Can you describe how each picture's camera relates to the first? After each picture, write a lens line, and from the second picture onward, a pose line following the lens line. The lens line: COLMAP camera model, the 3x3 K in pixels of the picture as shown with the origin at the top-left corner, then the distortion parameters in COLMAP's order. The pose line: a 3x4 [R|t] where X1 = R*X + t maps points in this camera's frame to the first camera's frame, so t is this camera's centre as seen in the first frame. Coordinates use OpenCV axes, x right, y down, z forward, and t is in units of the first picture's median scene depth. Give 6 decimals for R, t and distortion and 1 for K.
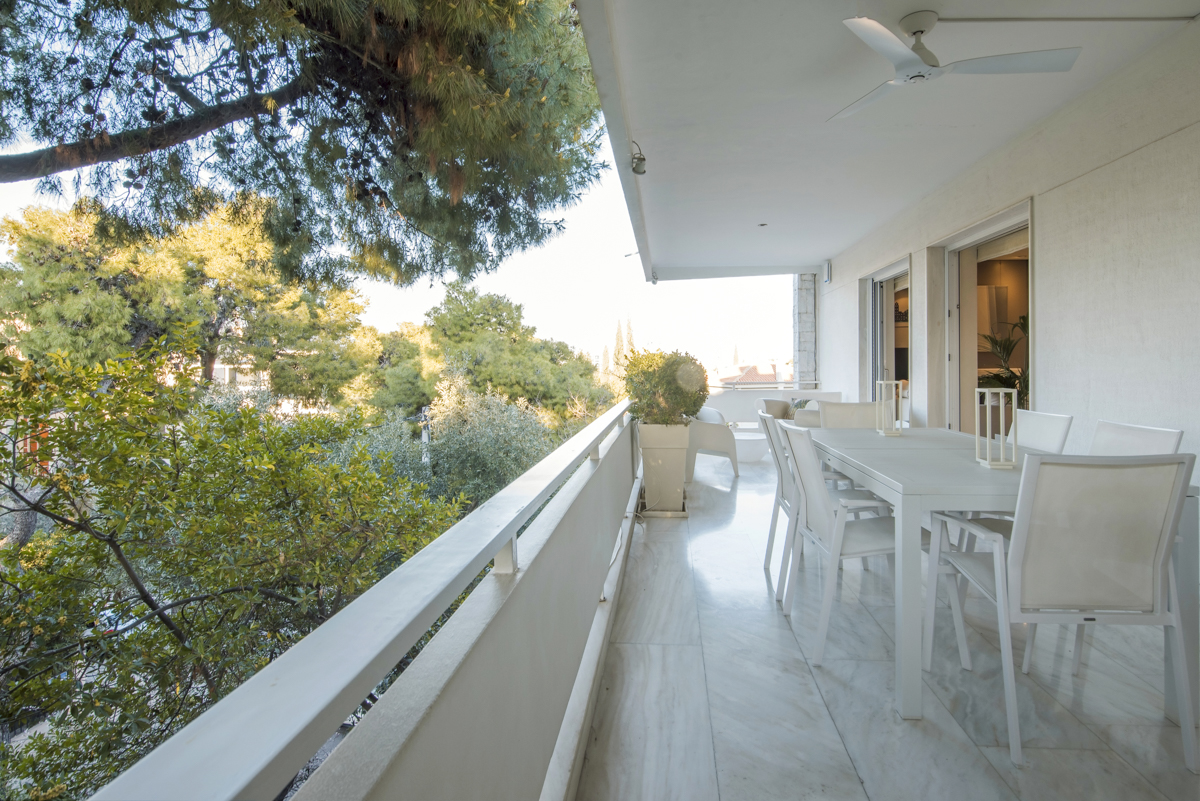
lens RADIAL K [[618.9, 0, 610.7], [0, 618.9, 366.0], [0, 0, 1]] dist [-0.002236, 0.000486]
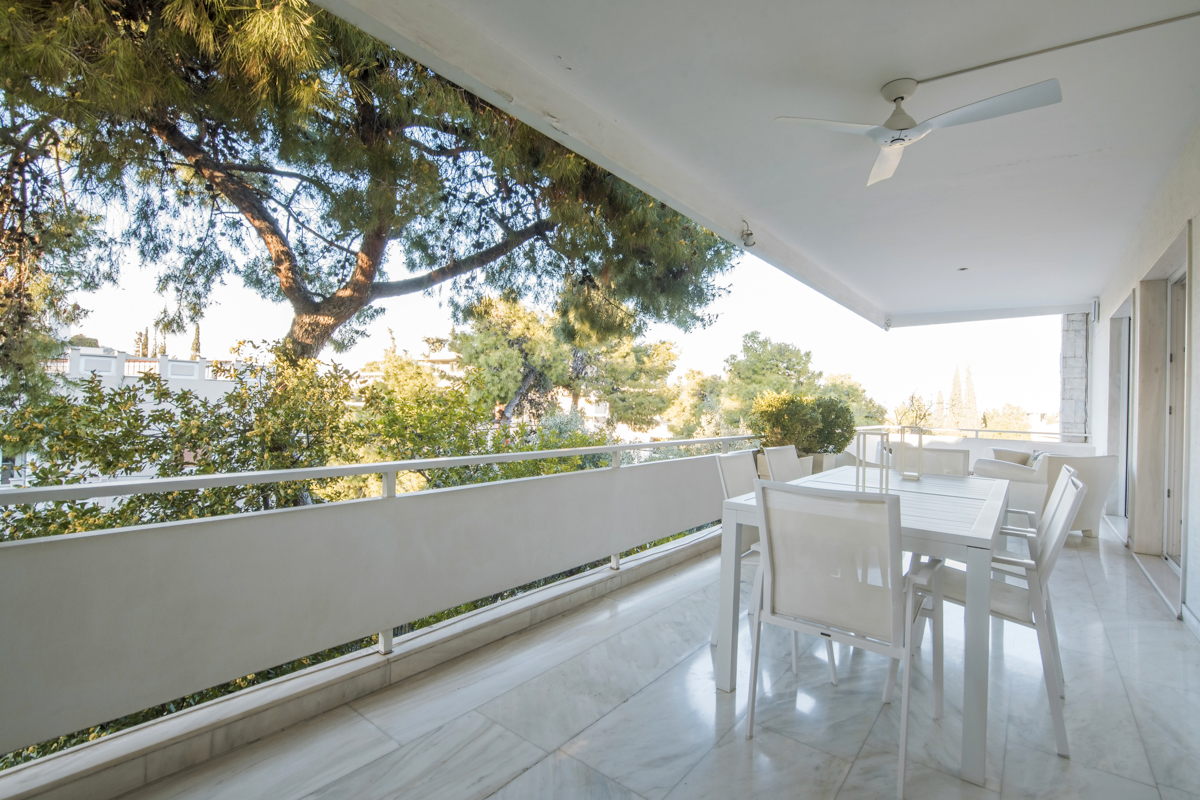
lens RADIAL K [[539.5, 0, 612.2], [0, 539.5, 393.8], [0, 0, 1]] dist [-0.020291, 0.001486]
pose [[0.838168, 0.025350, -0.544823, 0.146354], [-0.036463, 0.999289, -0.009600, -0.000757], [0.544192, 0.027912, 0.838496, -0.006355]]
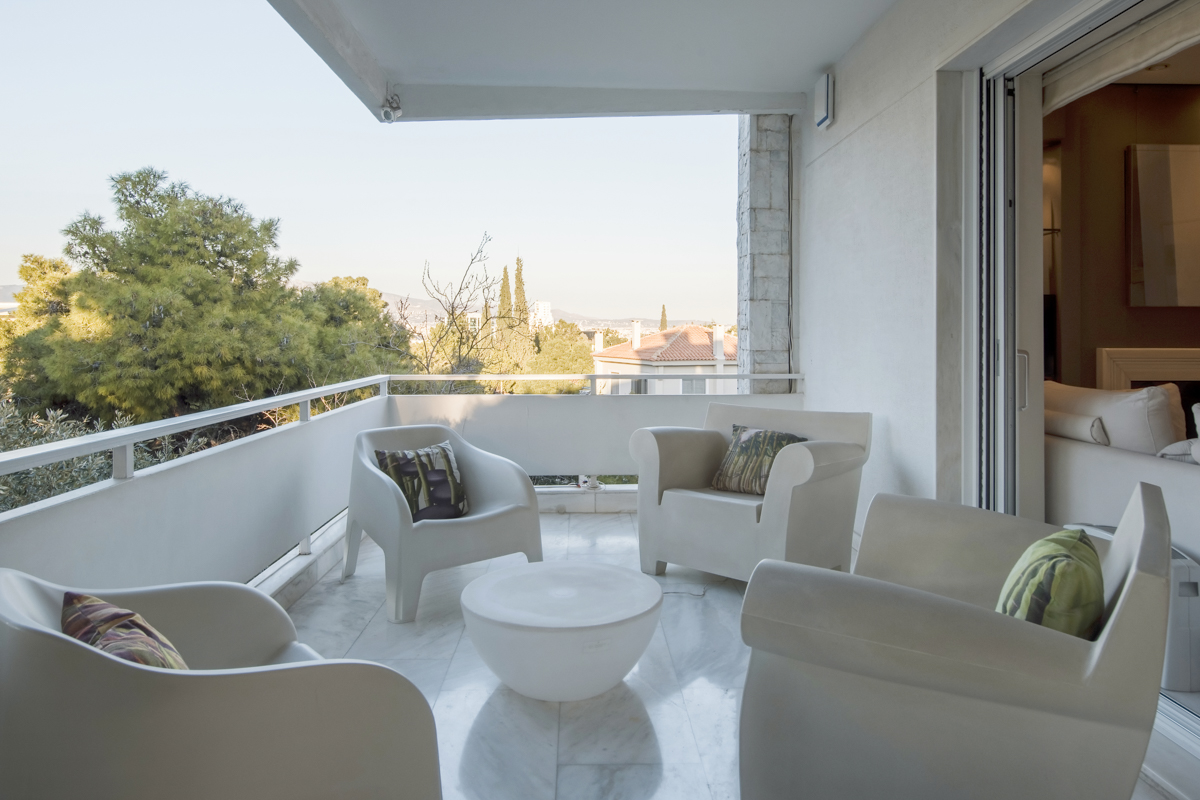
lens RADIAL K [[791.5, 0, 614.0], [0, 791.5, 319.7], [0, 0, 1]] dist [-0.006044, 0.007322]
pose [[0.990775, 0.012811, 0.134912, 0.118632], [-0.010738, 0.999813, -0.016081, -0.001615], [-0.135093, 0.014484, 0.990727, 0.407848]]
